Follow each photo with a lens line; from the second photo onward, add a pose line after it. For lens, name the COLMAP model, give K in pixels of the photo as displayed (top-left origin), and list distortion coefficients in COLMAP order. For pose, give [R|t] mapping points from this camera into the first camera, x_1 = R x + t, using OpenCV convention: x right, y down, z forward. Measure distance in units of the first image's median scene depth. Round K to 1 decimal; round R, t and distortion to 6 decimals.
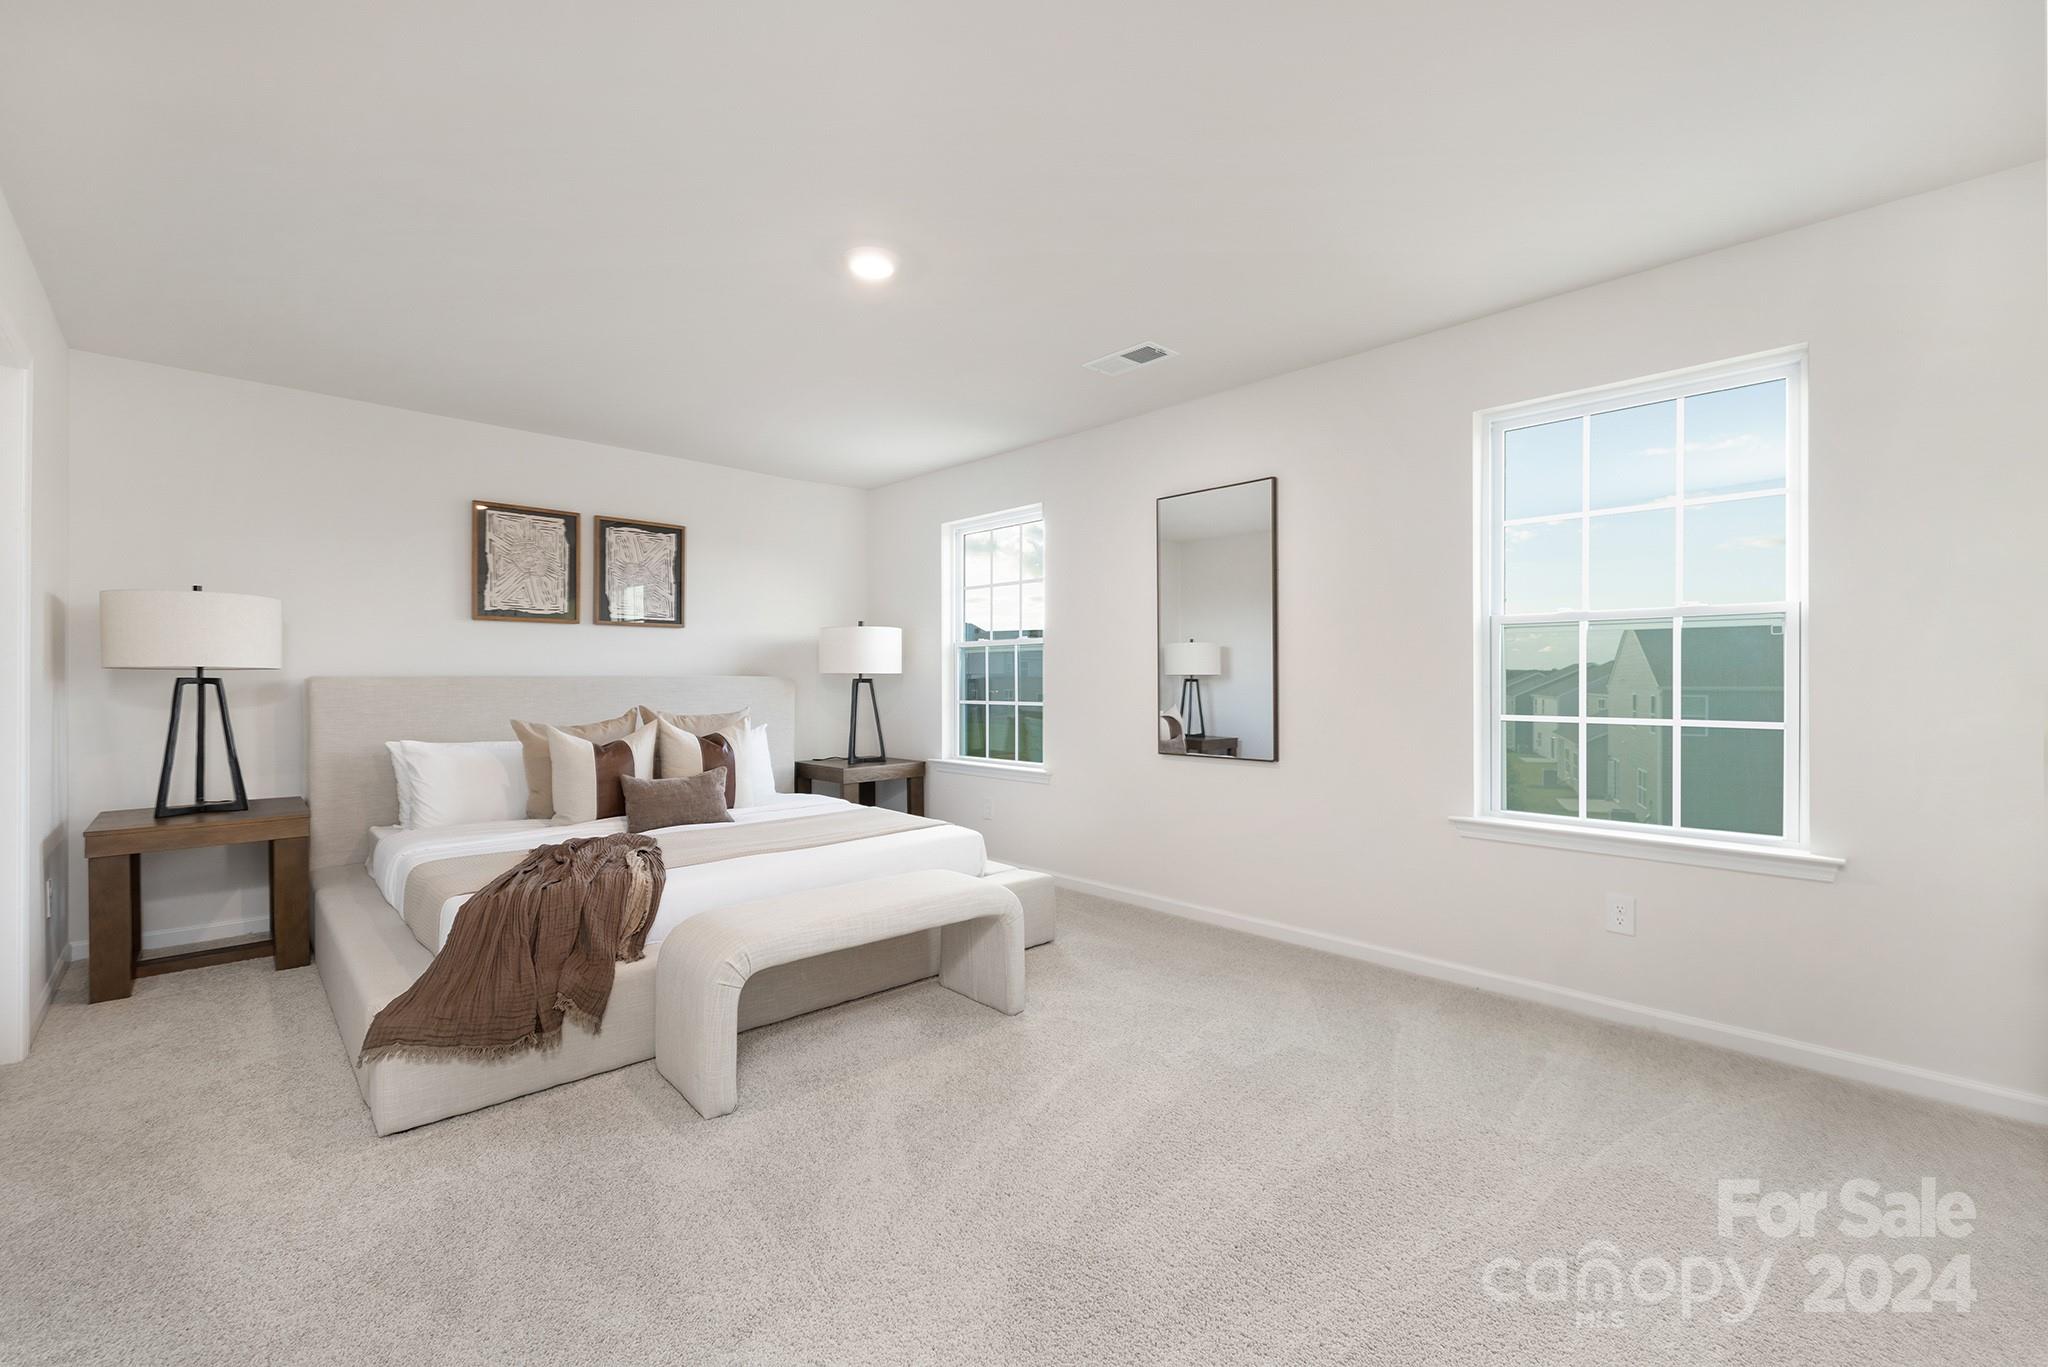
lens RADIAL K [[865.3, 0, 1027.3], [0, 865.3, 675.9], [0, 0, 1]] dist [0.000566, 0.000600]
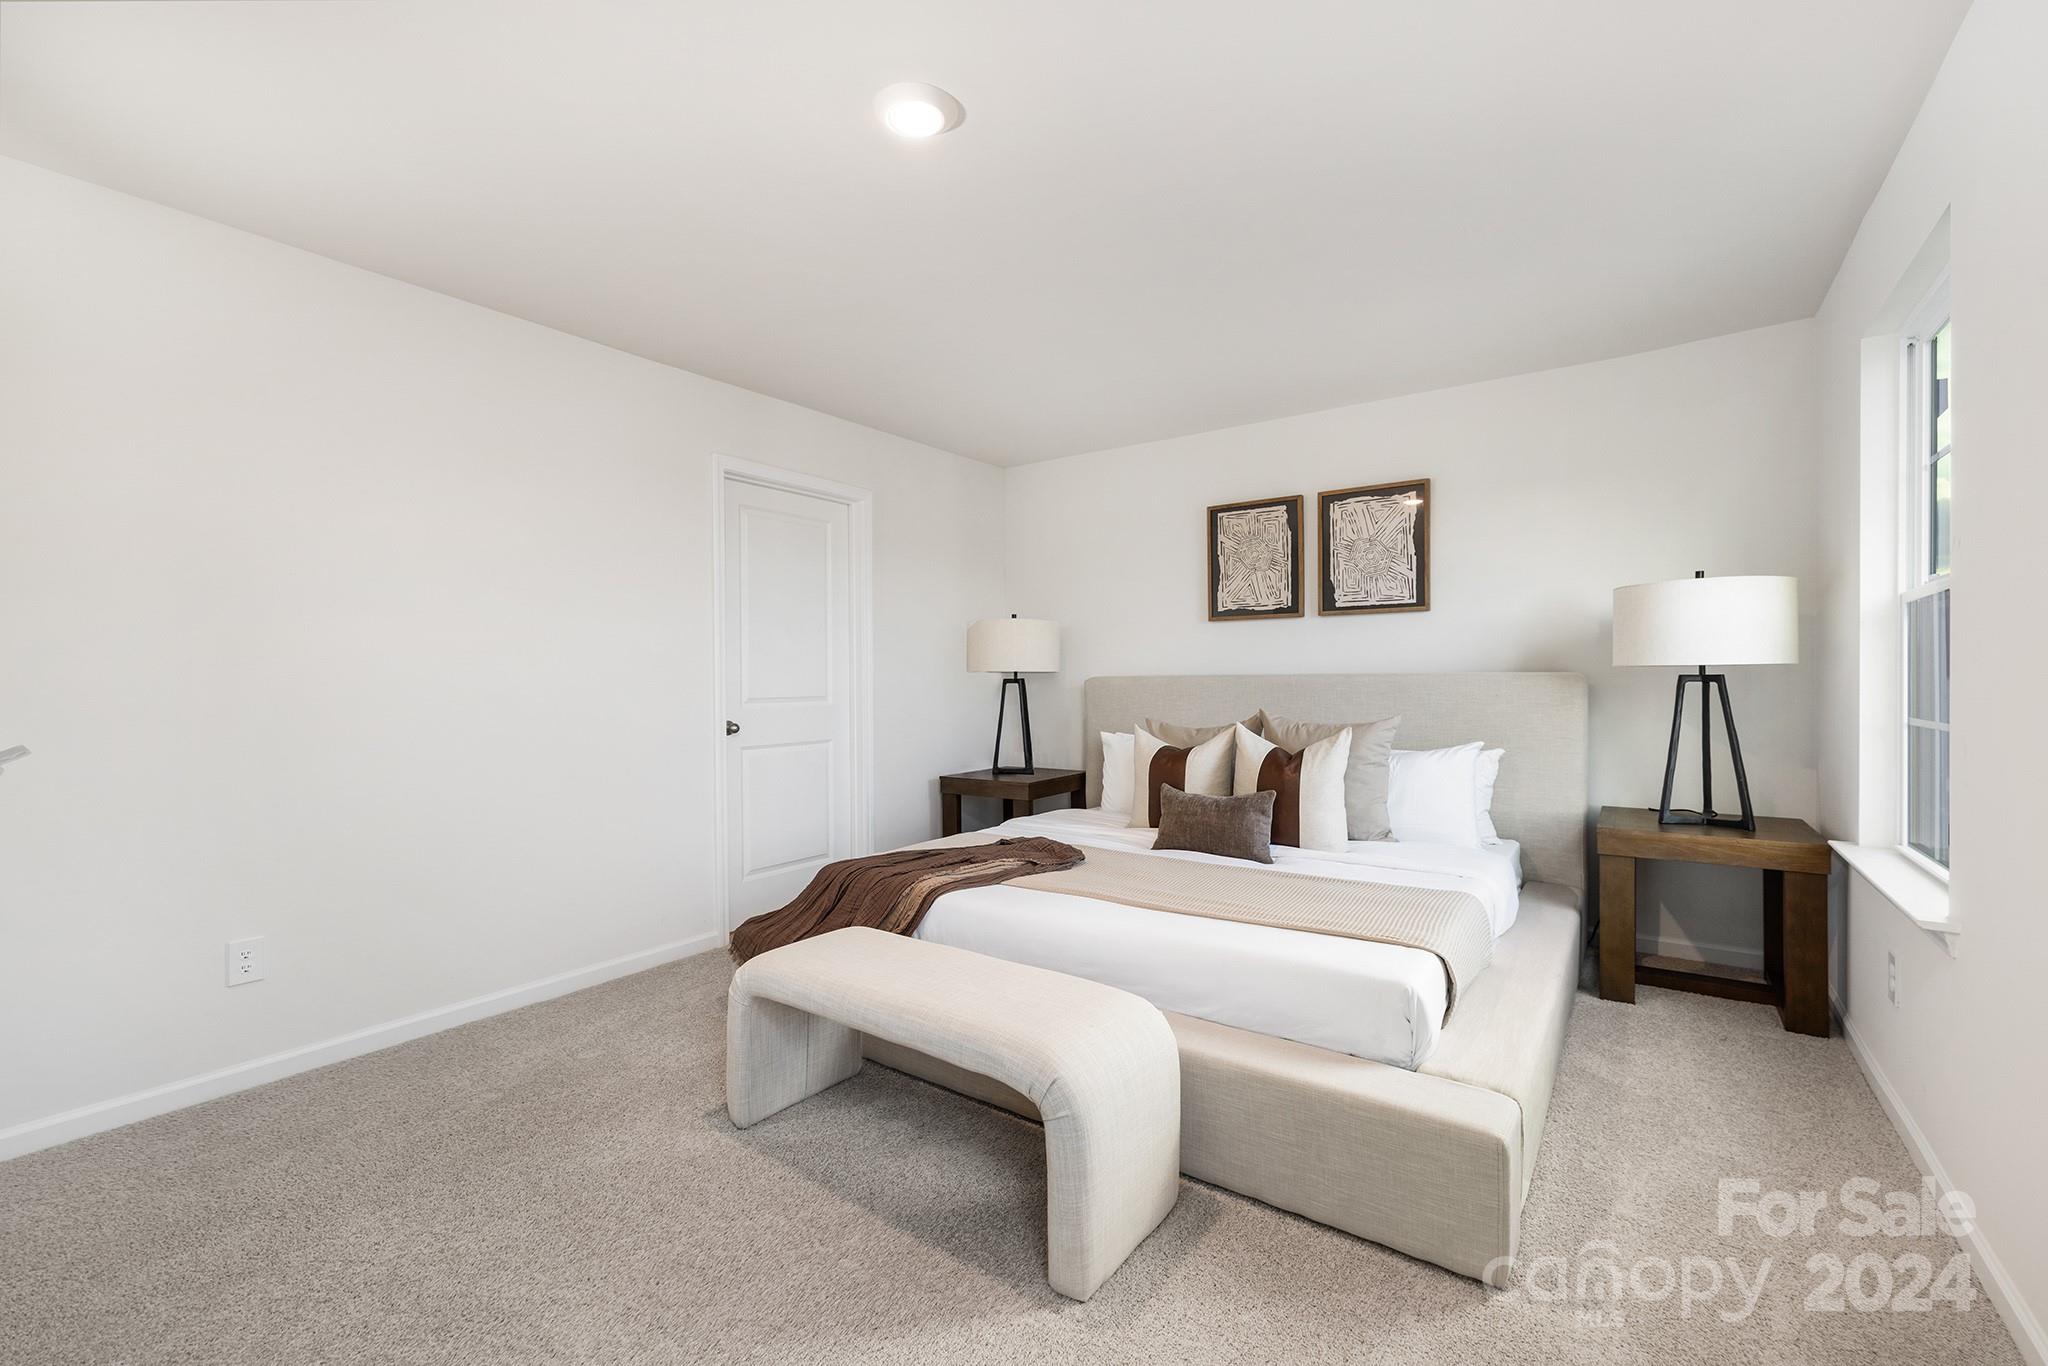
lens RADIAL K [[885.7, 0, 1035.8], [0, 885.7, 675.9], [0, 0, 1]] dist [0.000085, -0.000030]
pose [[0.153847, -0.004619, -0.988084, 0.345320], [0.007442, 0.999966, -0.003516, 0.002349], [0.988067, -0.006812, 0.153876, 0.569881]]
